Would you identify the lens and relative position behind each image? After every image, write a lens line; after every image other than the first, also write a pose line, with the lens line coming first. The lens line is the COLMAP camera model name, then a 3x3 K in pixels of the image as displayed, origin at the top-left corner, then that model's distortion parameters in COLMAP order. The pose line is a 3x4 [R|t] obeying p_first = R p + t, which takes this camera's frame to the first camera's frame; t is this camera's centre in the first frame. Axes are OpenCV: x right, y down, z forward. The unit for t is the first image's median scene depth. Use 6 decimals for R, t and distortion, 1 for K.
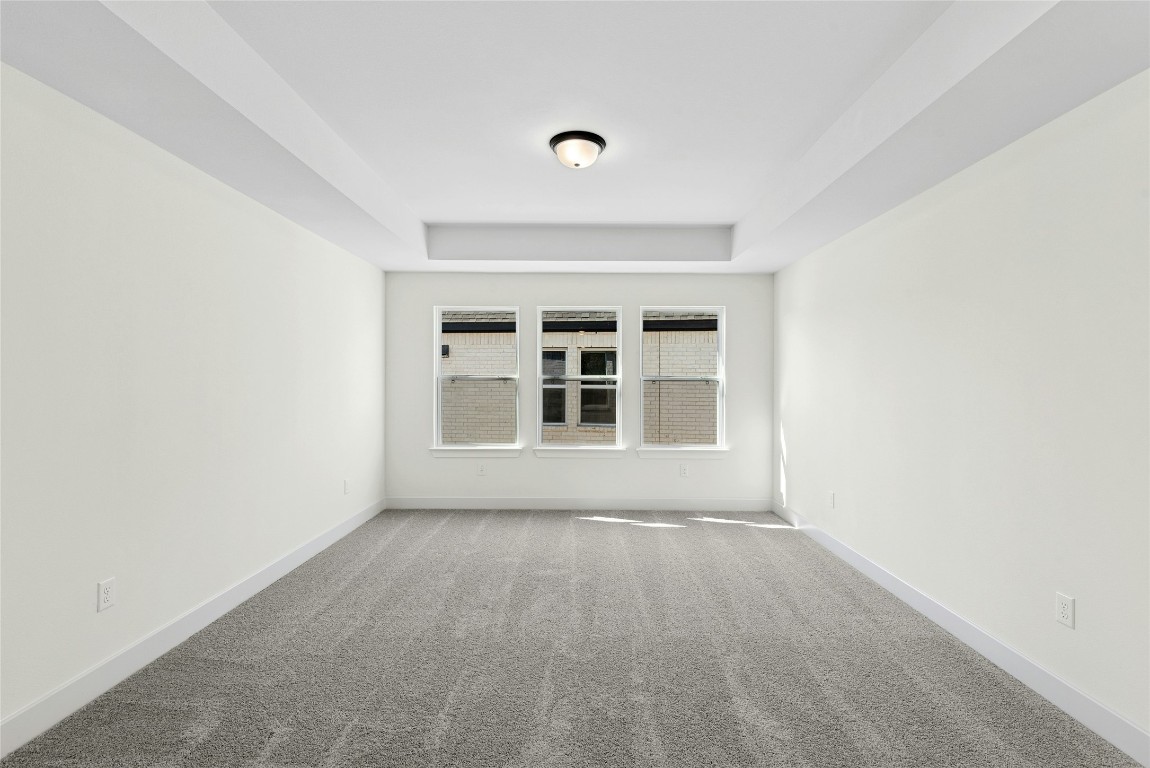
lens RADIAL K [[536.6, 0, 576.1], [0, 536.6, 387.6], [0, 0, 1]] dist [0.026751, -0.018557]
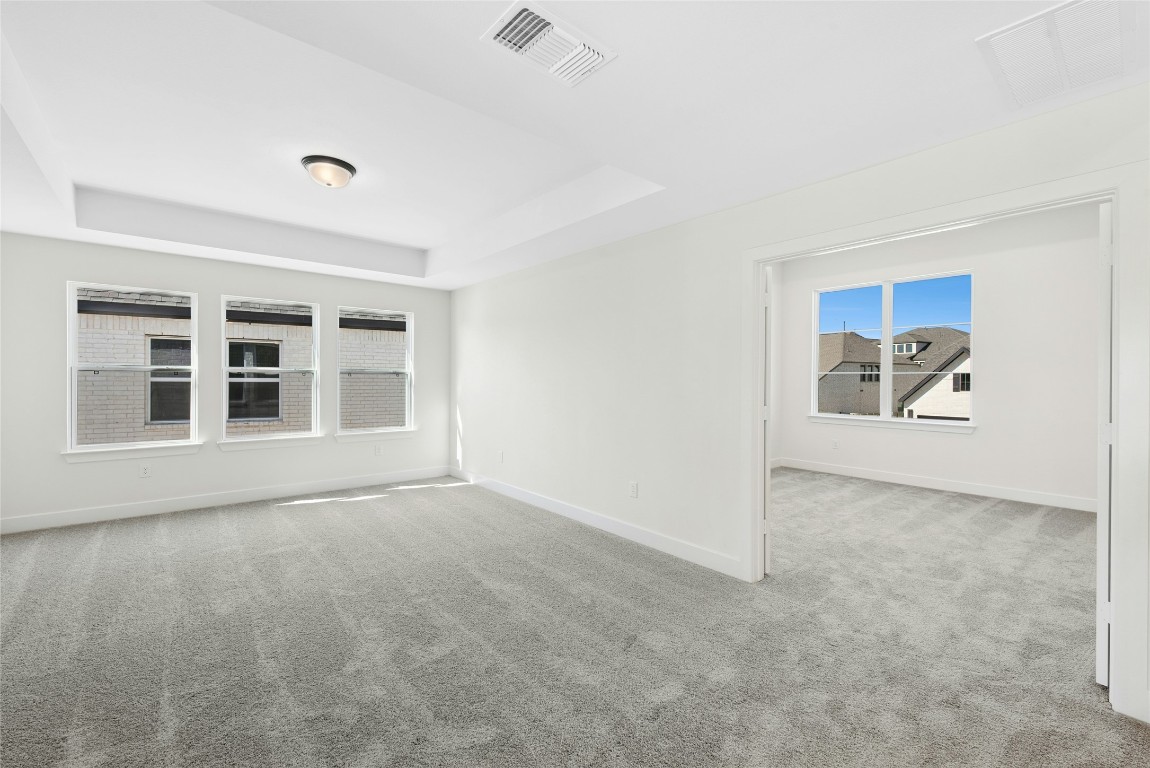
lens RADIAL K [[499.6, 0, 576.6], [0, 499.6, 376.8], [0, 0, 1]] dist [0.004655, -0.003194]
pose [[0.755173, 0.003939, 0.655514, -0.192722], [0.004555, 0.999926, -0.011256, 0.009890], [-0.655510, 0.011486, 0.755099, -0.103779]]
